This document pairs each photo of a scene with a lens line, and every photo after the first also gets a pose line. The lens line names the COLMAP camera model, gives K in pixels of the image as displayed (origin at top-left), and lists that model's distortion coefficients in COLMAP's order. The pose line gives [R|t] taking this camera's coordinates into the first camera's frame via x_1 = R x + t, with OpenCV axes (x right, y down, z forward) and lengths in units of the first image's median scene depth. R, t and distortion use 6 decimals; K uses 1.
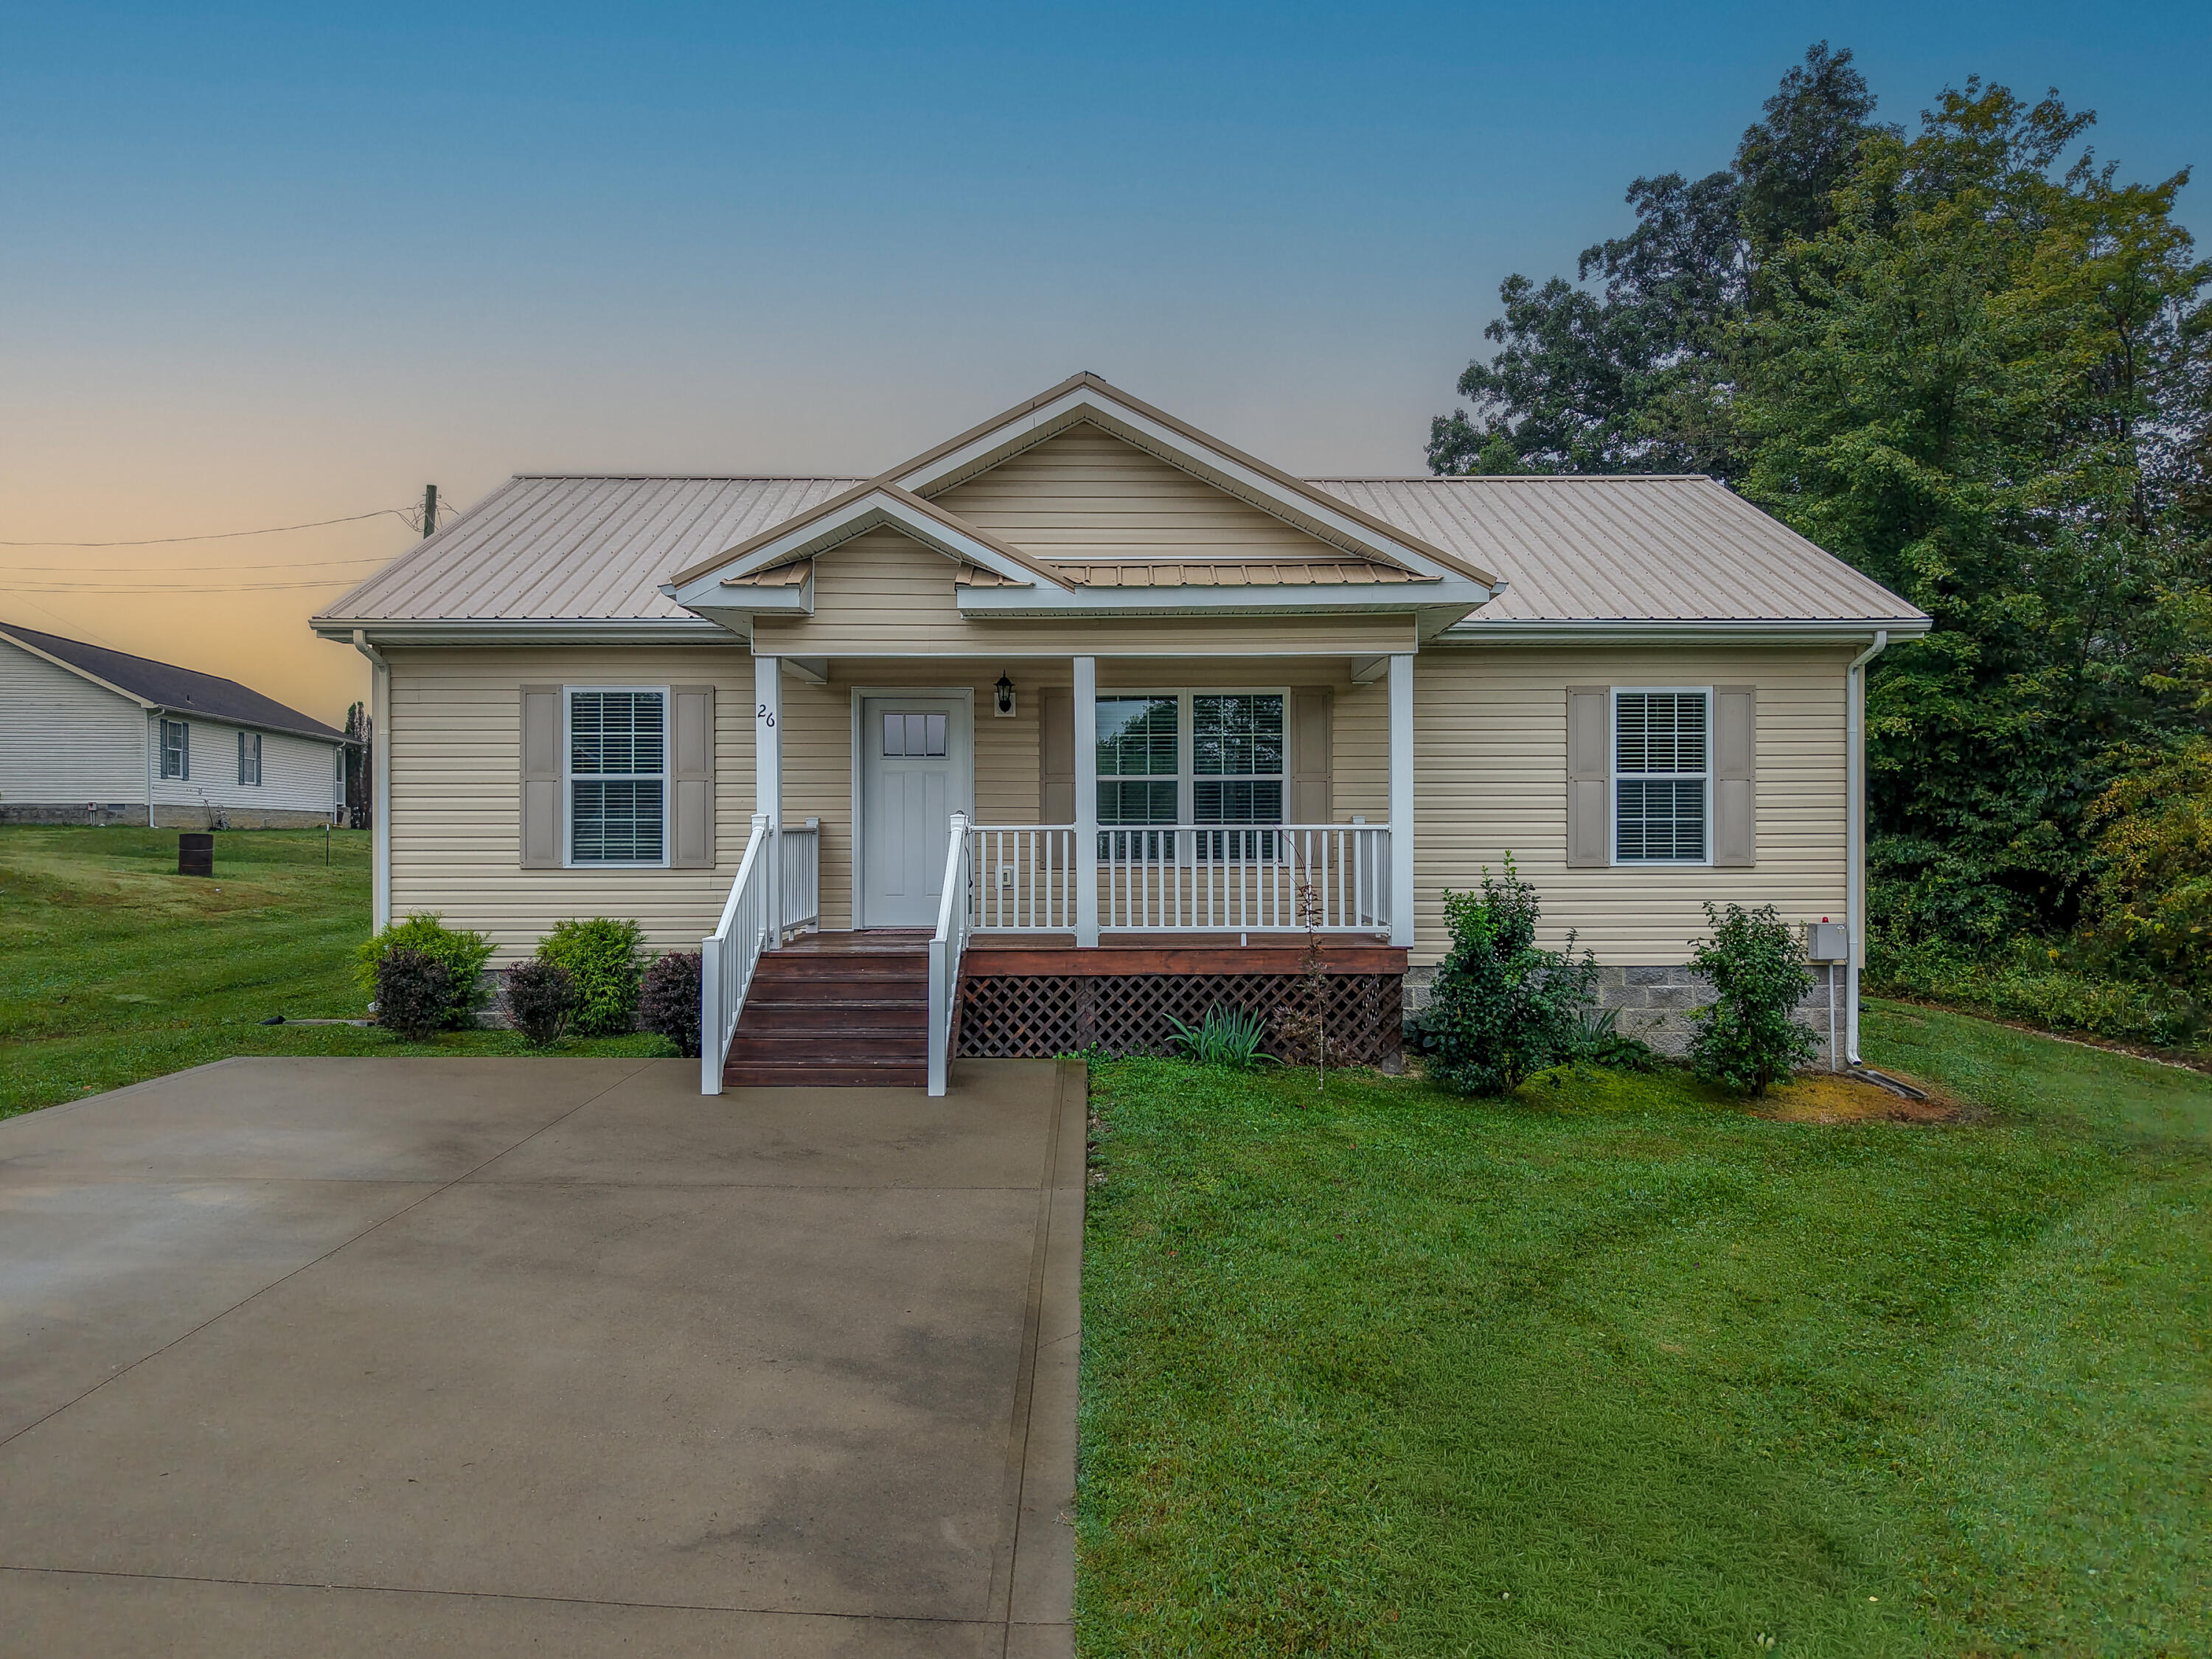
lens RADIAL K [[1483.5, 0, 1115.7], [0, 1483.5, 828.3], [0, 0, 1]] dist [0.075324, -0.079775]
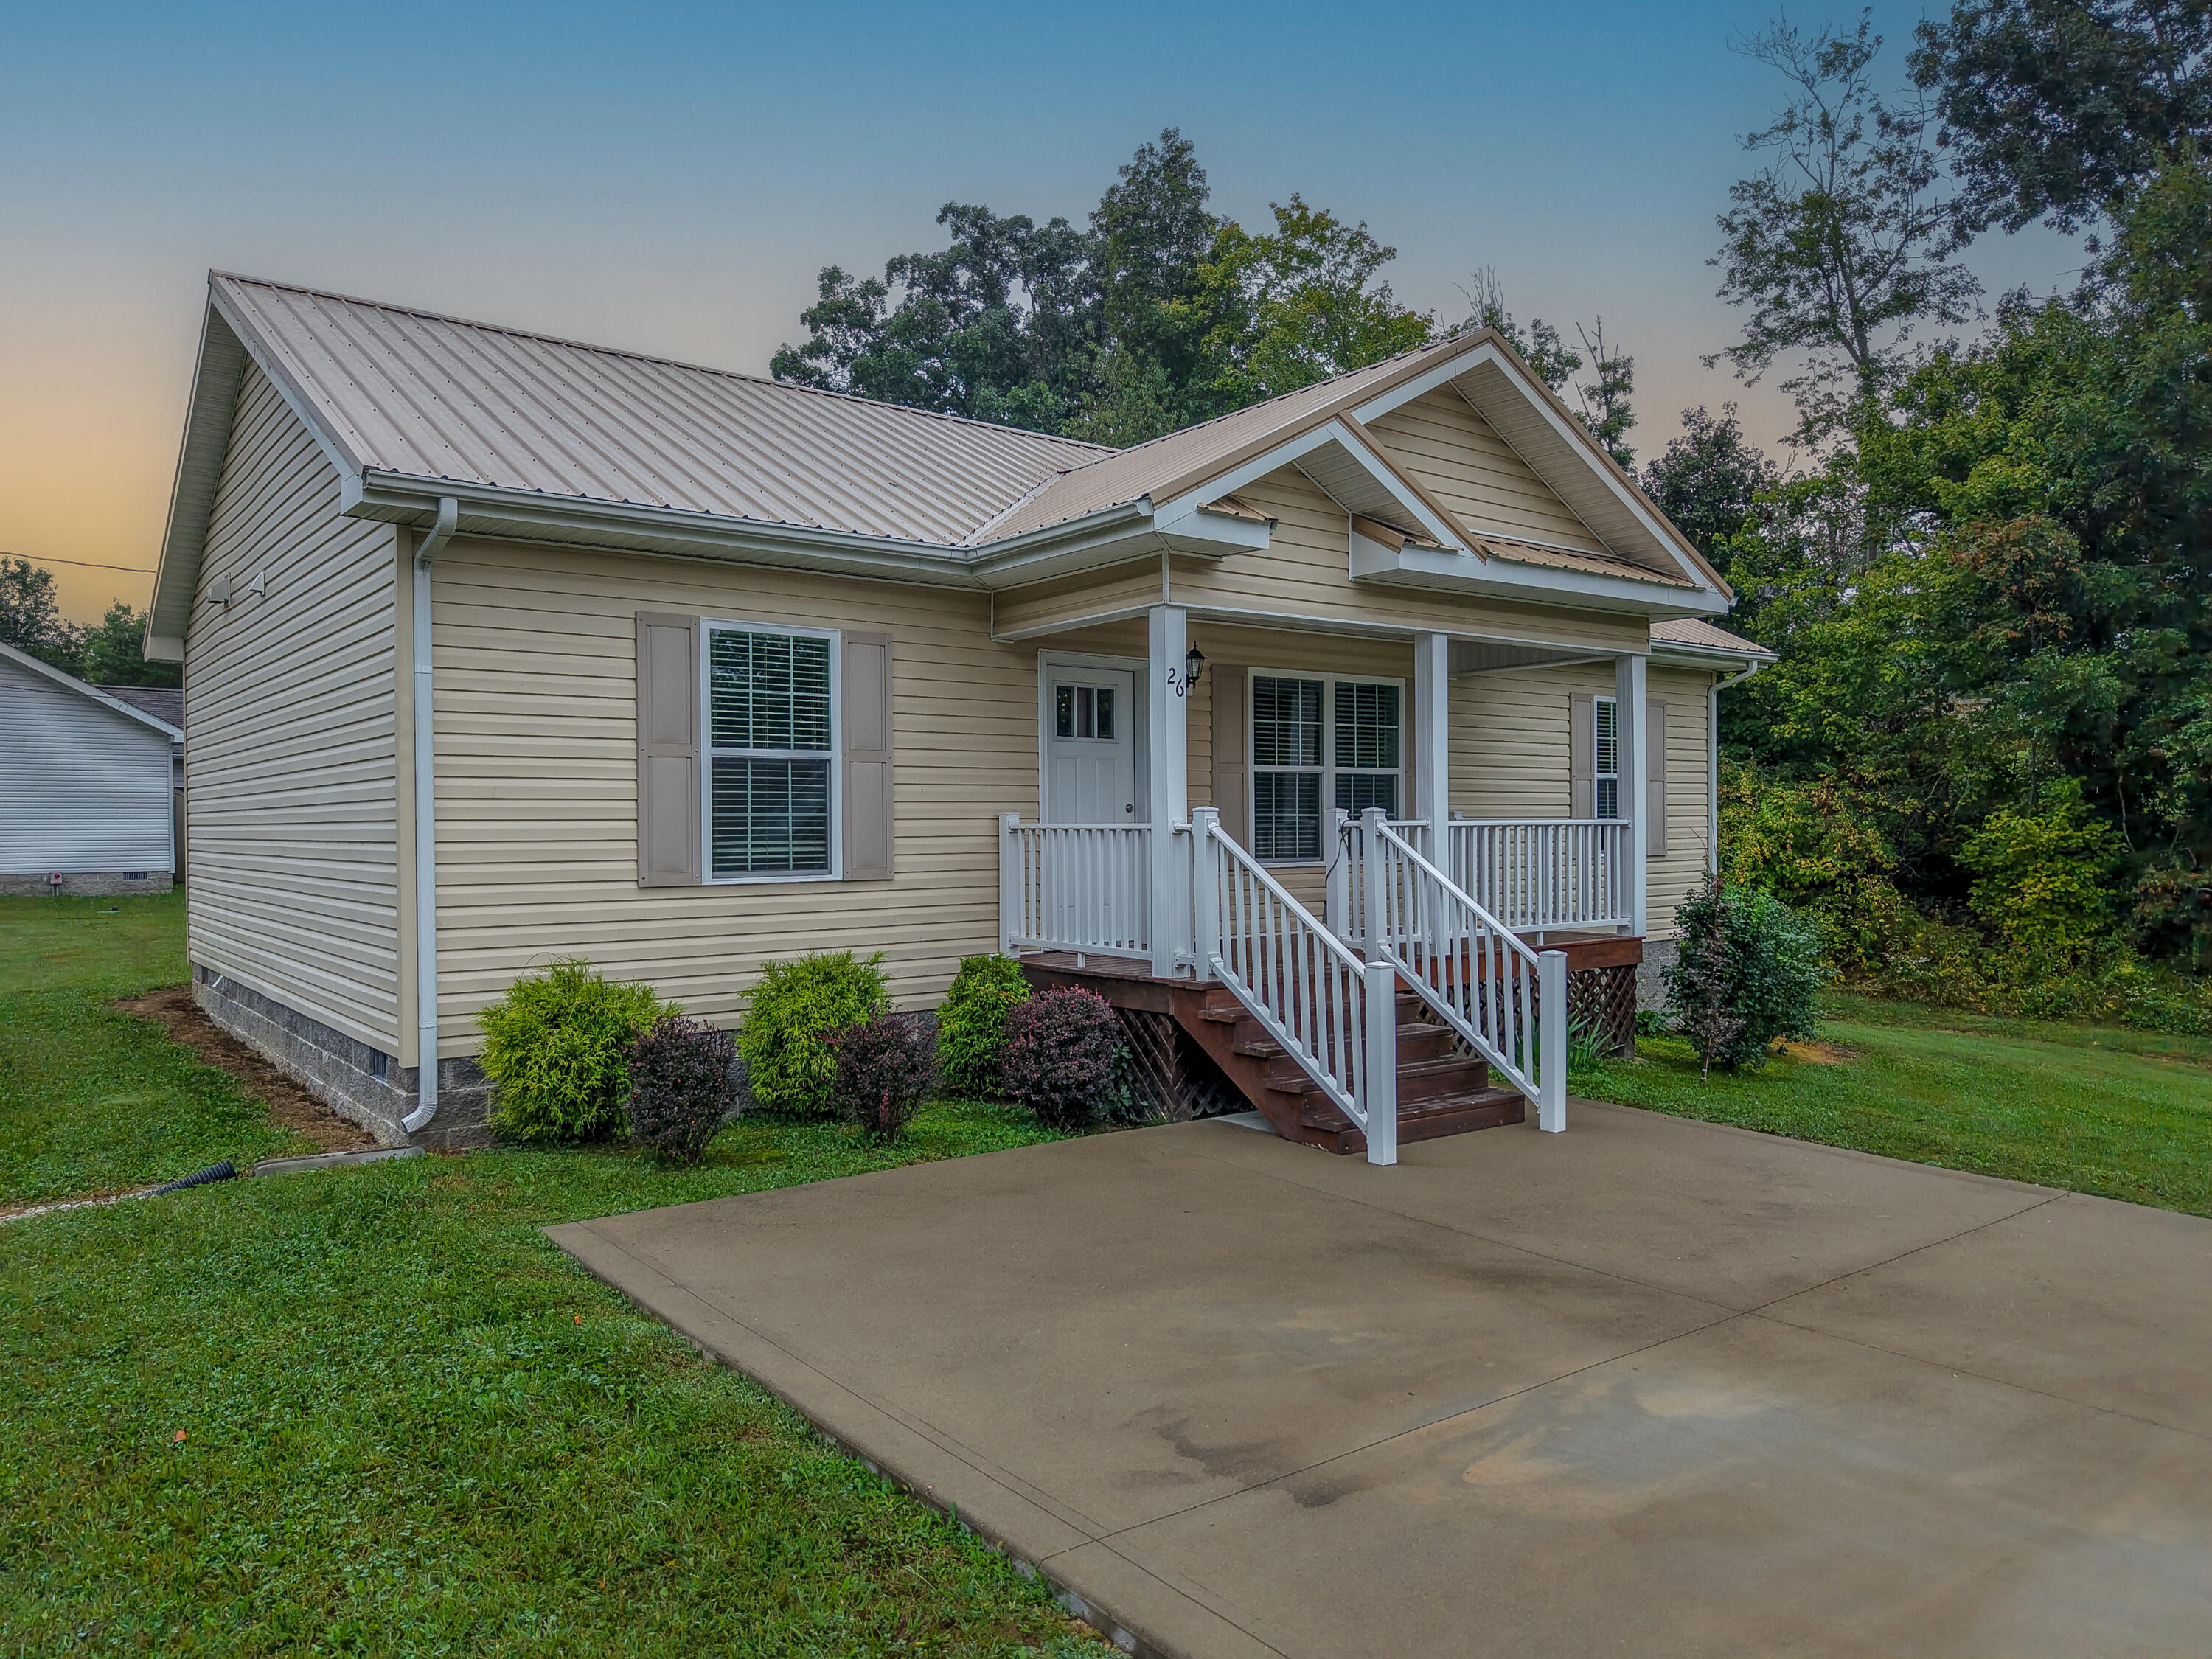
lens RADIAL K [[1488.0, 0, 1111.3], [0, 1488.0, 829.9], [0, 0, 1]] dist [0.028674, -0.027035]
pose [[0.795791, -0.005062, 0.605550, -0.682317], [0.002485, 0.999984, 0.005095, -0.001645], [-0.605566, -0.002550, 0.795791, 0.368984]]
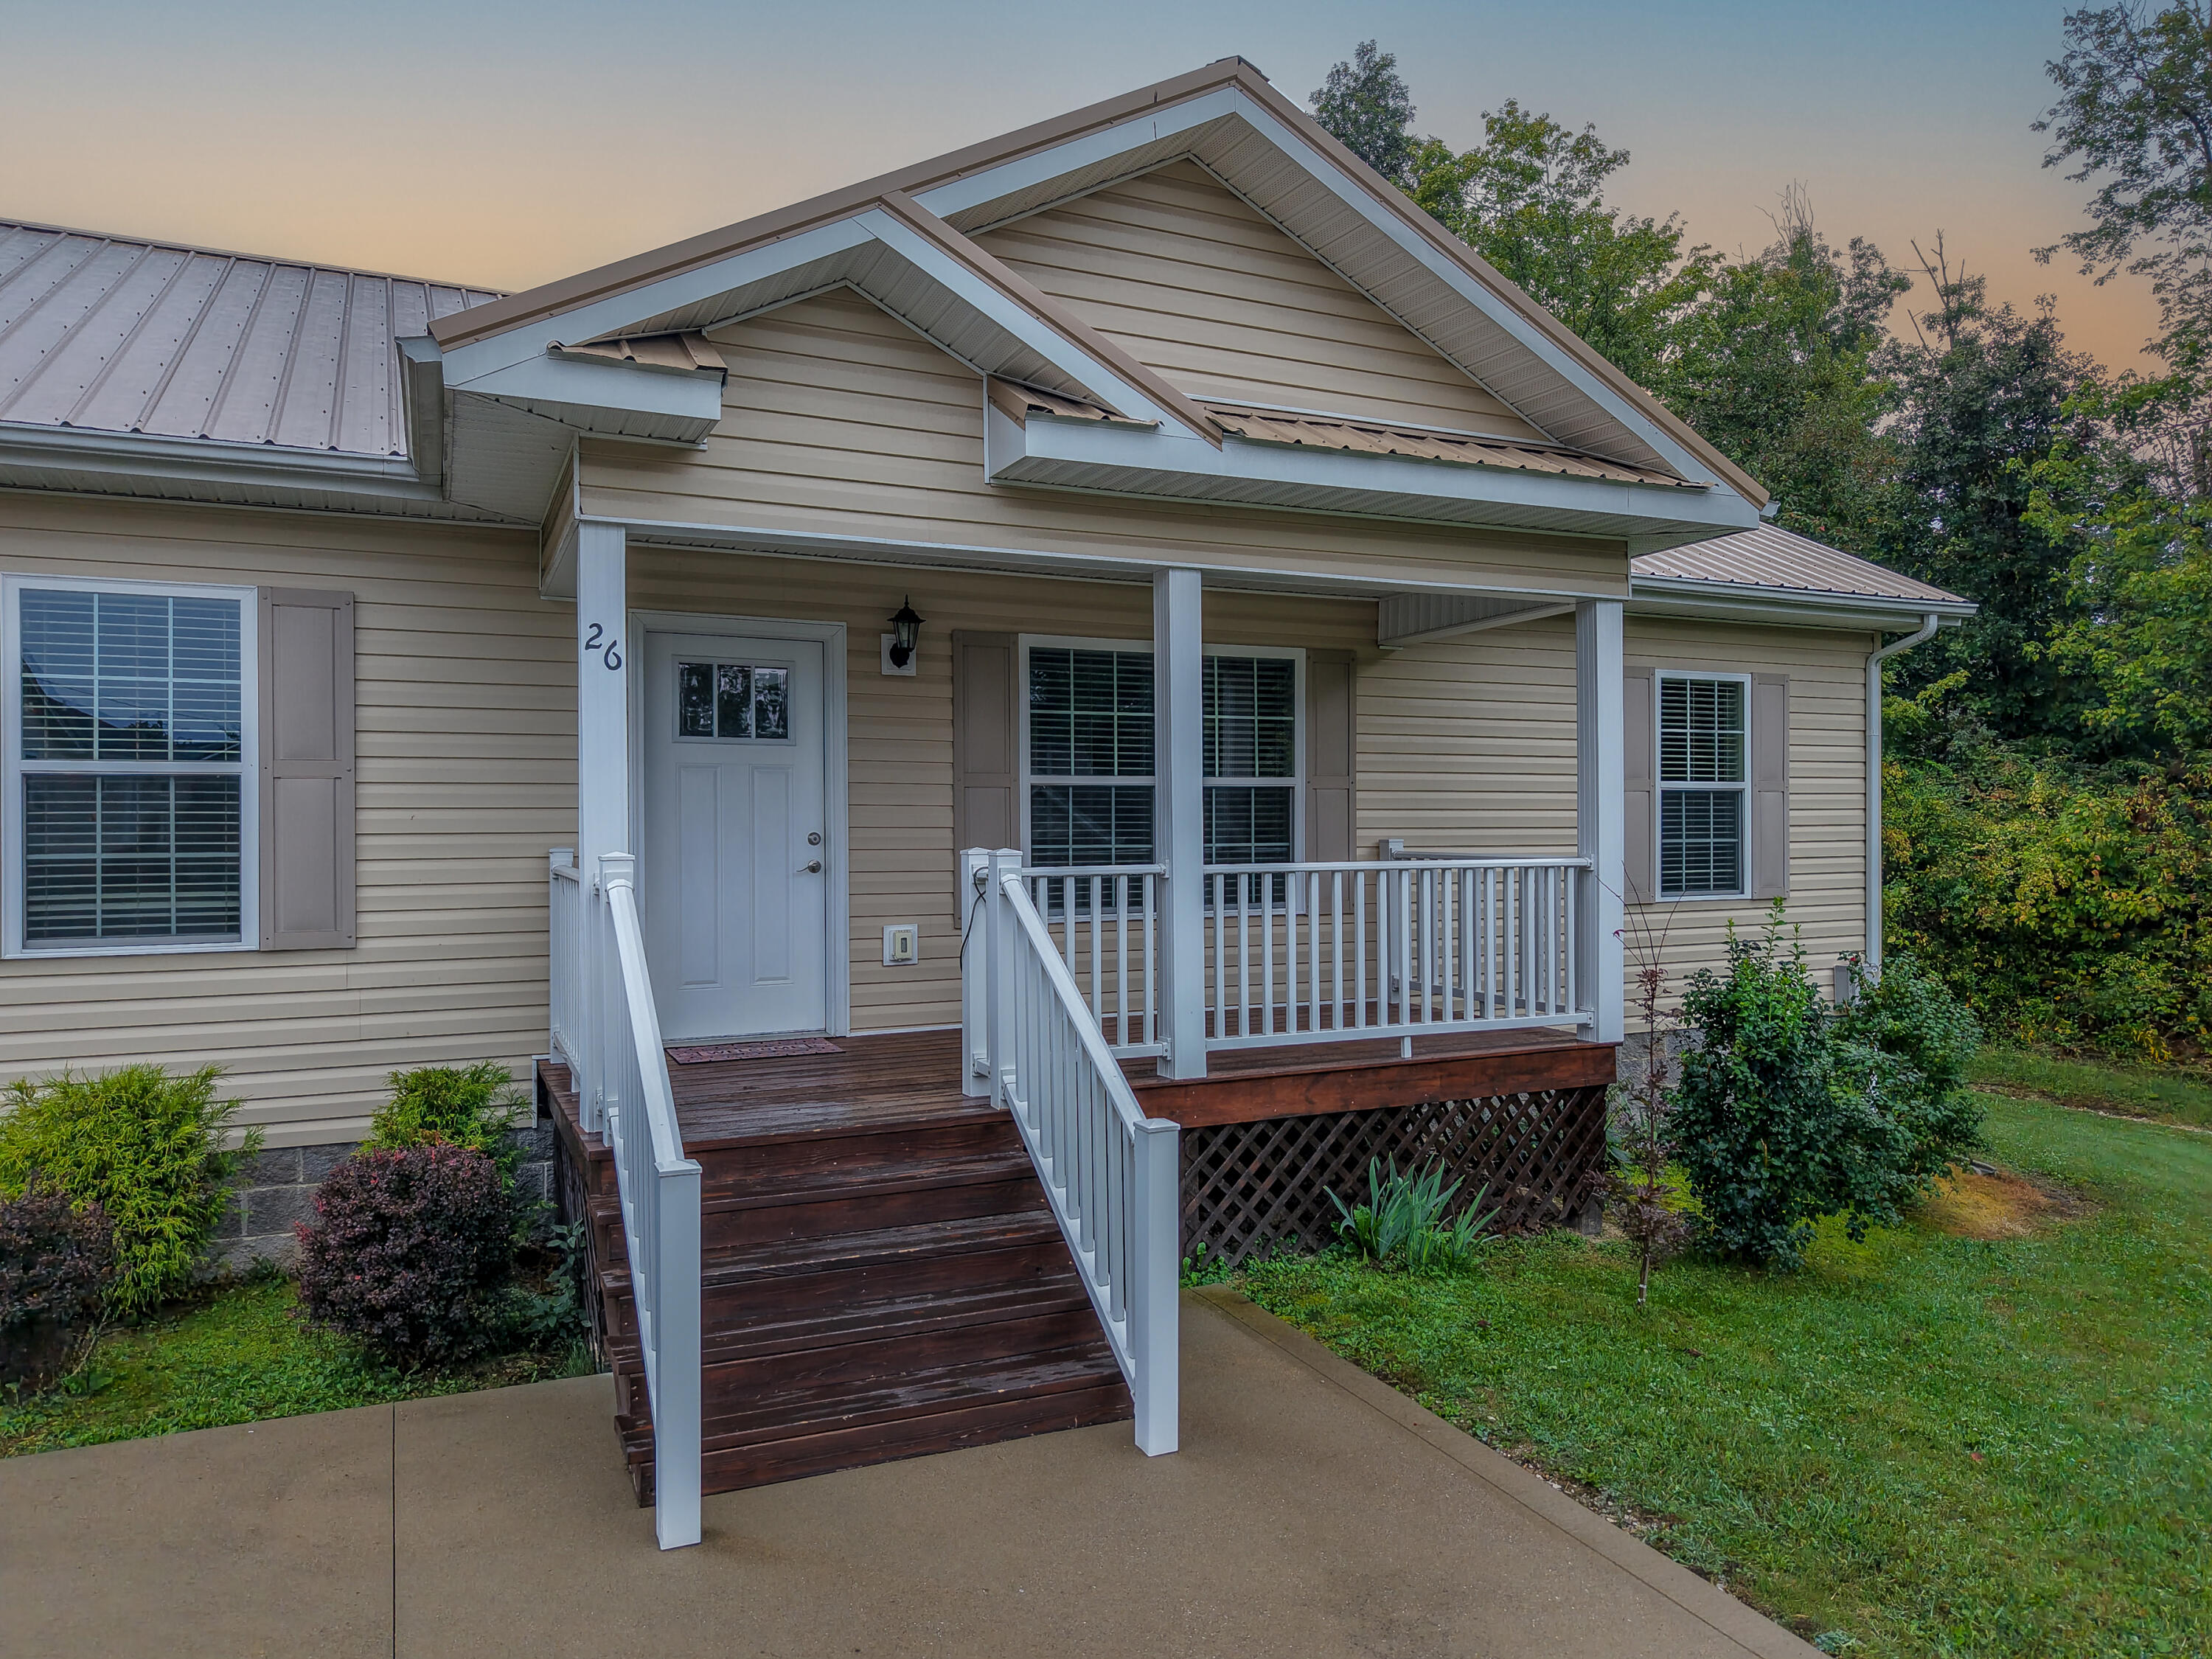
lens RADIAL K [[1488.0, 0, 1111.3], [0, 1488.0, 829.9], [0, 0, 1]] dist [0.028674, -0.027035]
pose [[0.910750, -0.002462, 0.412951, -0.264033], [0.000031, 0.999983, 0.005892, -0.017988], [-0.412958, -0.005353, 0.910734, 0.456238]]
